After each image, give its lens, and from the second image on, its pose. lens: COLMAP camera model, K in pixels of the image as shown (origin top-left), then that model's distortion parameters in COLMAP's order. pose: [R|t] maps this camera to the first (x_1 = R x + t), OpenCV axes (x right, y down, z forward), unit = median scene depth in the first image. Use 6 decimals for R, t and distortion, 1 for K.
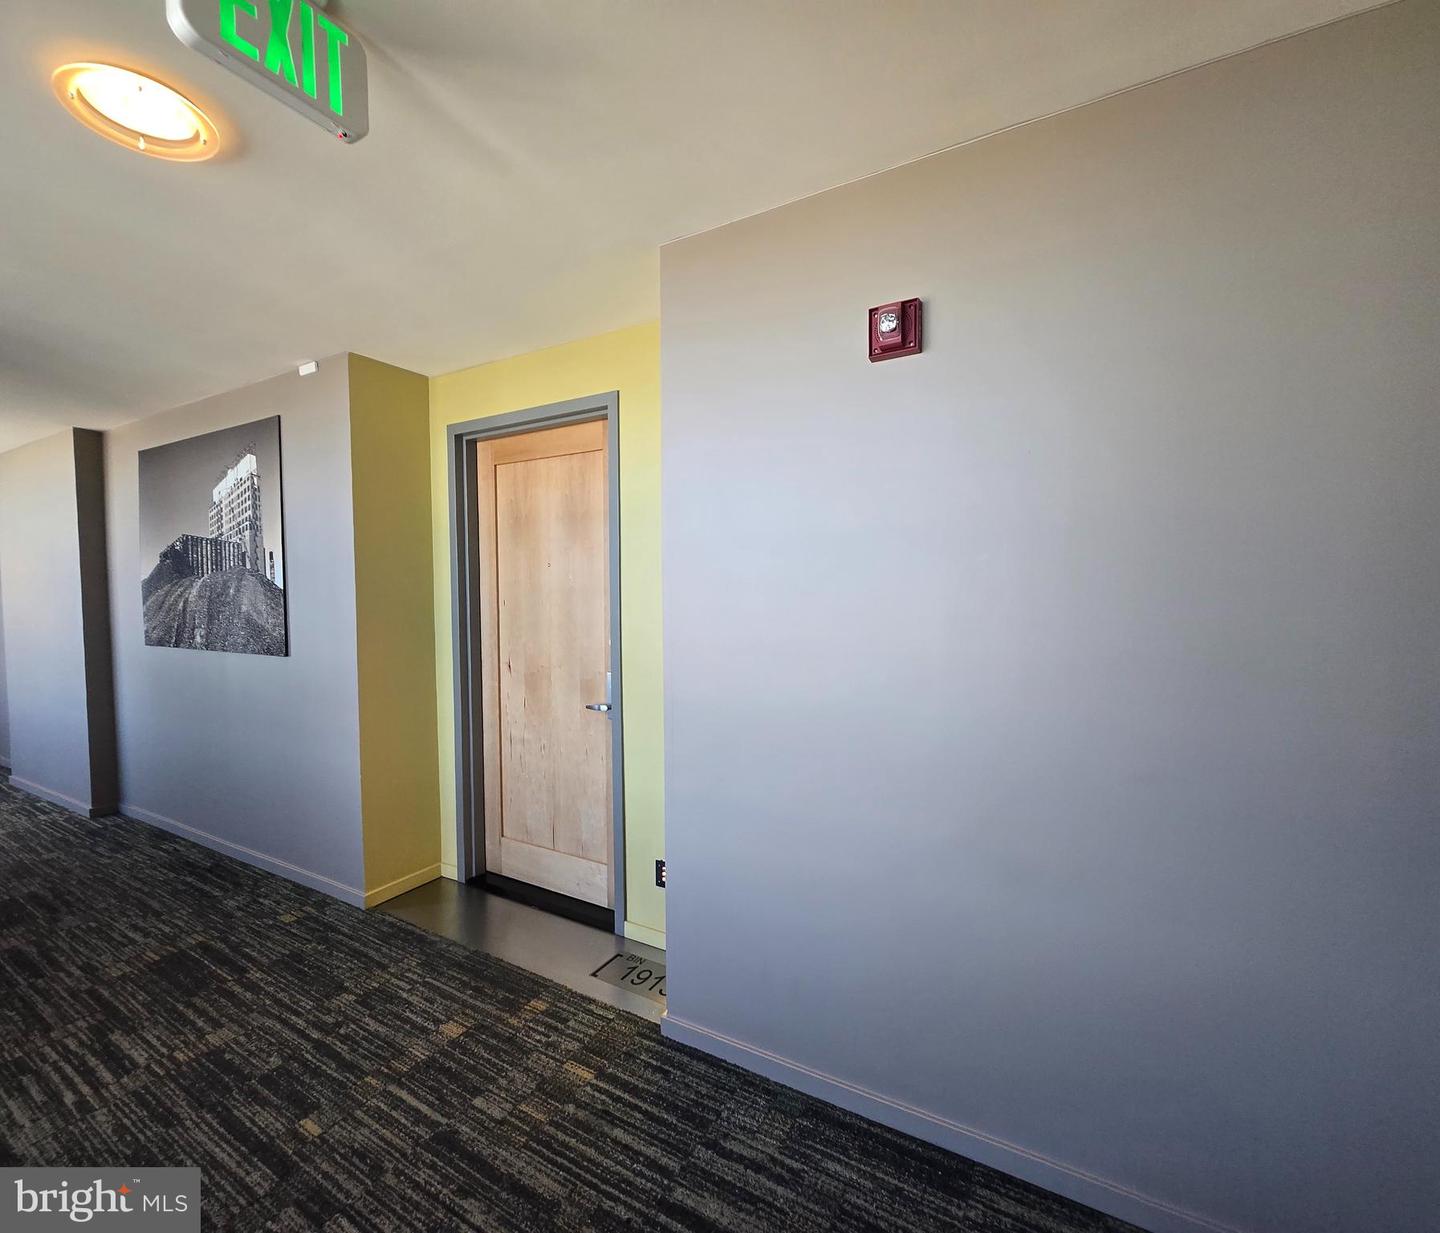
lens RADIAL K [[652.7, 0, 720.0], [0, 652.7, 616.5], [0, 0, 1]] dist [0.001053, 0.001679]
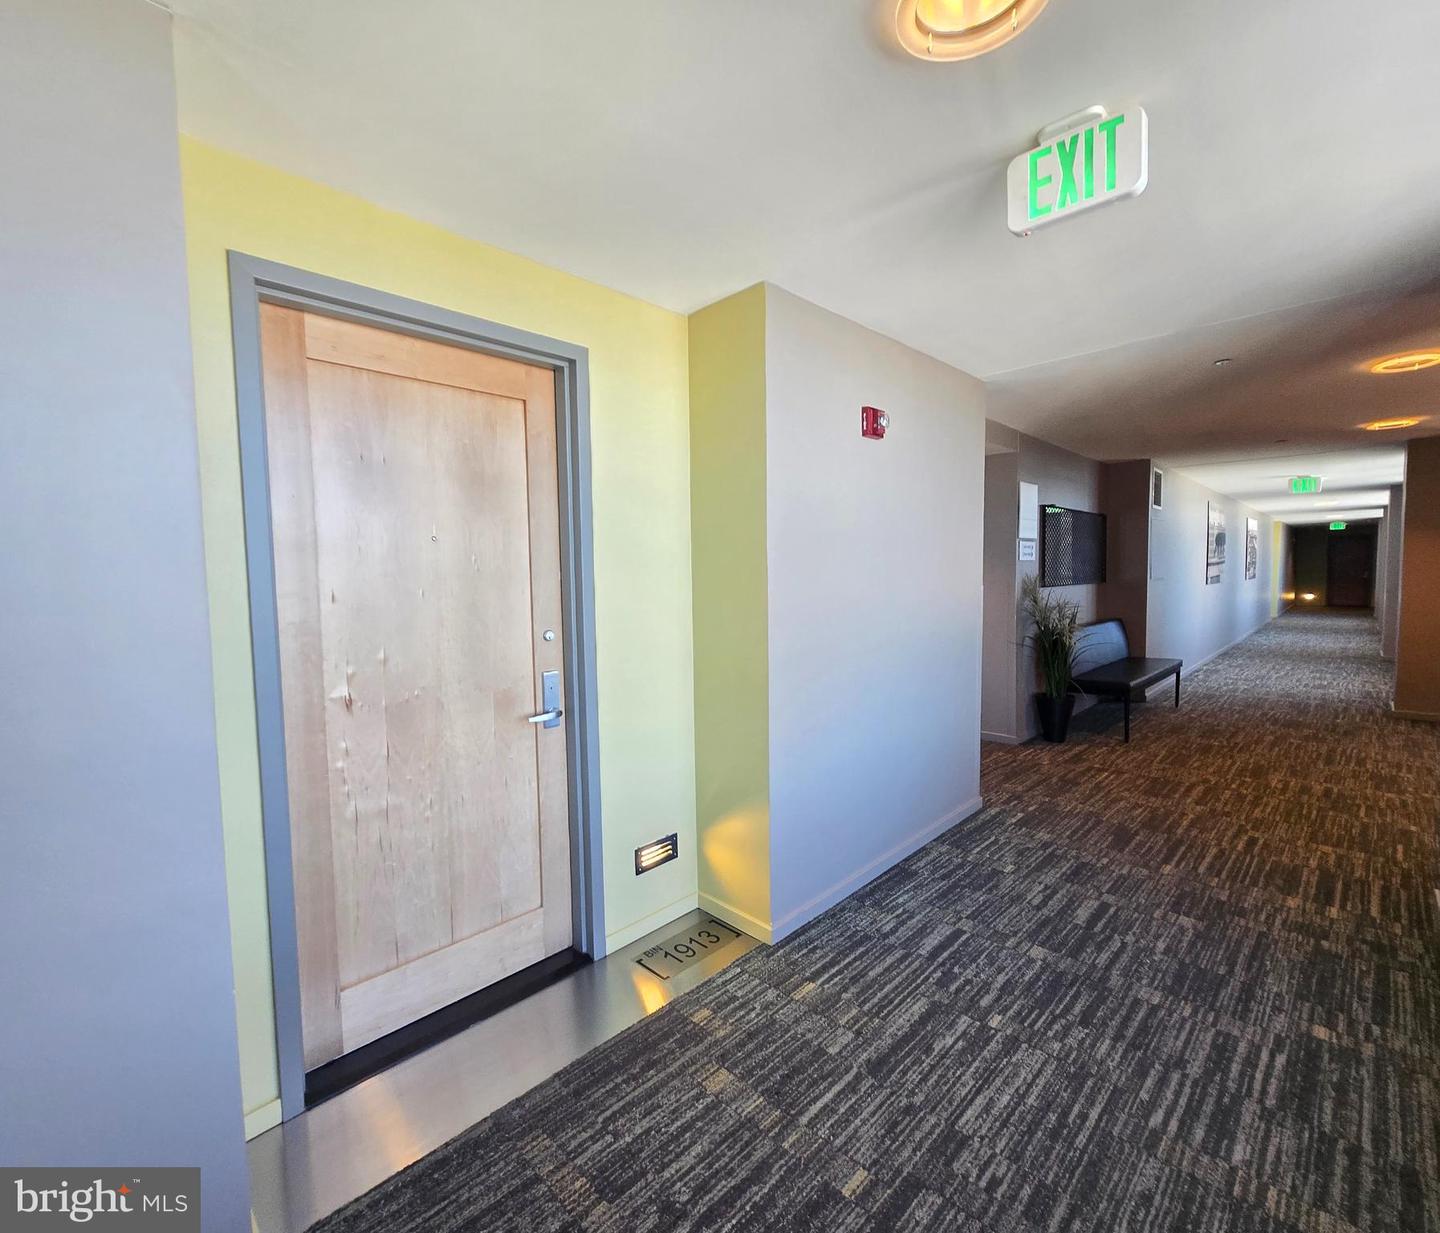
lens RADIAL K [[651.2, 0, 717.7], [0, 651.2, 606.7], [0, 0, 1]] dist [-0.000549, -0.000532]
pose [[0.253647, -0.052425, 0.965875, -0.964243], [0.052457, 0.997806, 0.040382, -0.021307], [-0.965873, 0.040424, 0.255841, 0.605017]]
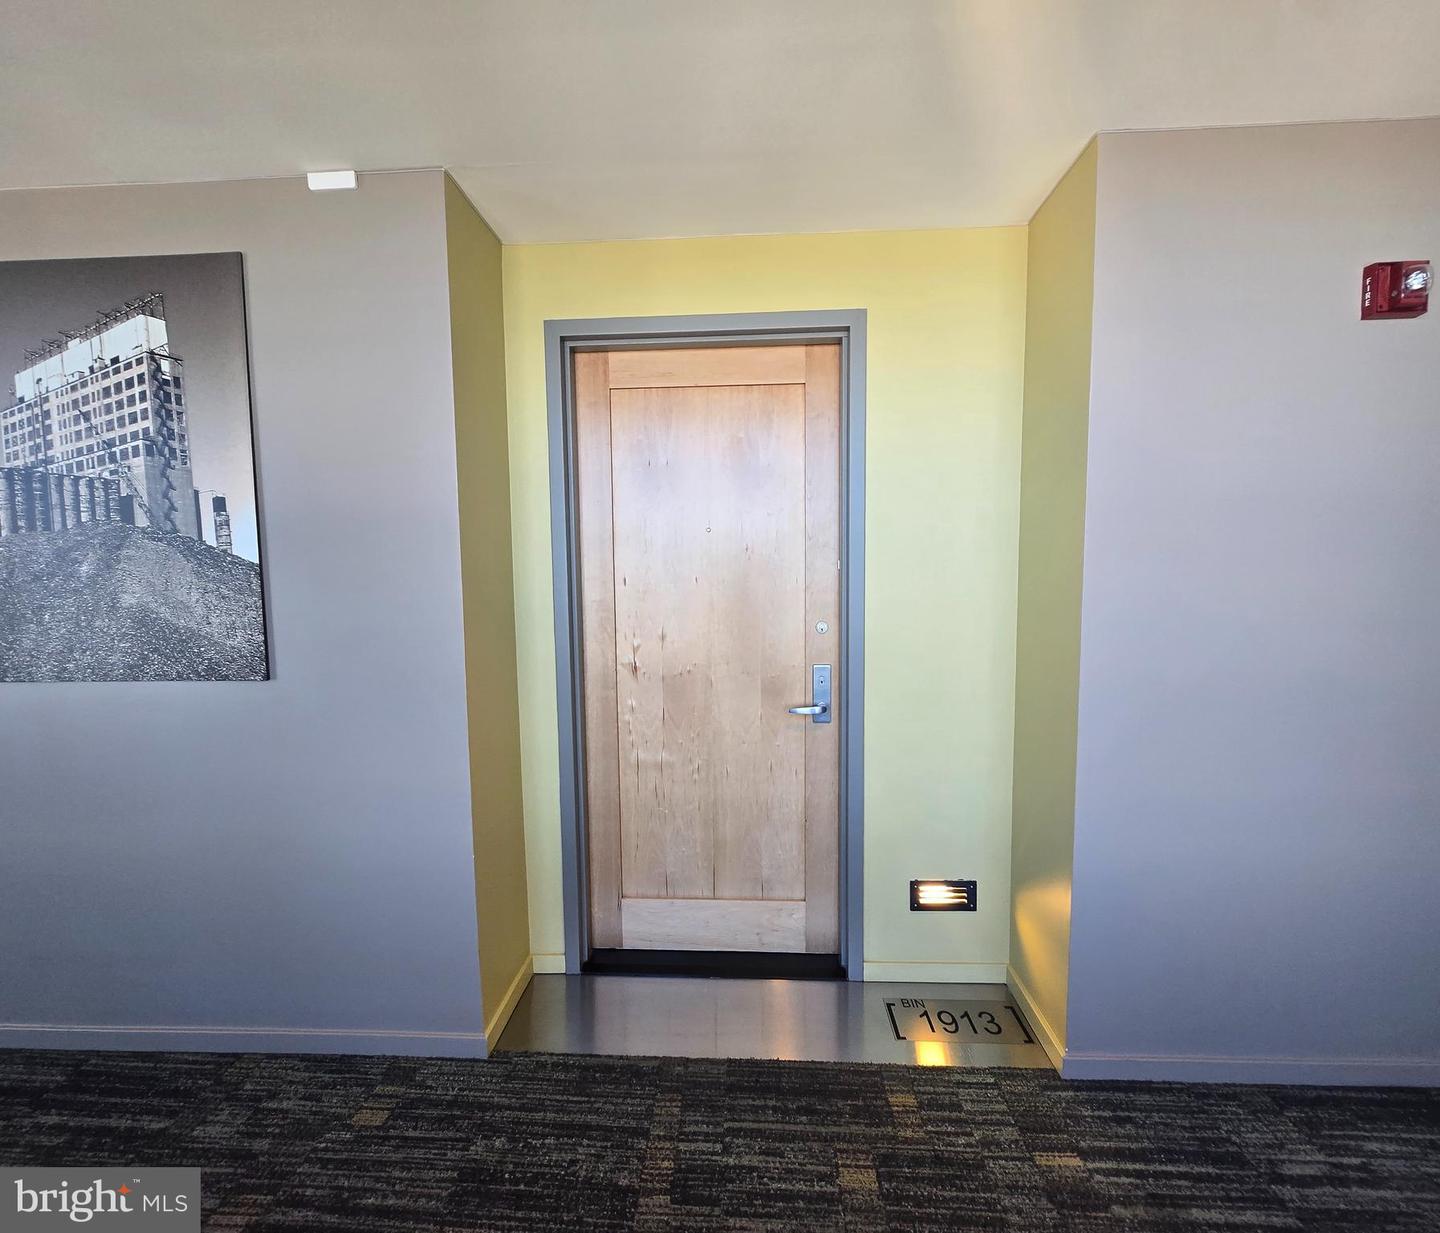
lens RADIAL K [[648.1, 0, 720.0], [0, 648.1, 616.5], [0, 0, 1]] dist [-0.000917, 0.000853]
pose [[0.889598, -0.040512, 0.454943, -0.670328], [0.026736, 0.998969, 0.036677, -0.006530], [-0.455960, -0.020464, 0.889765, 0.363953]]
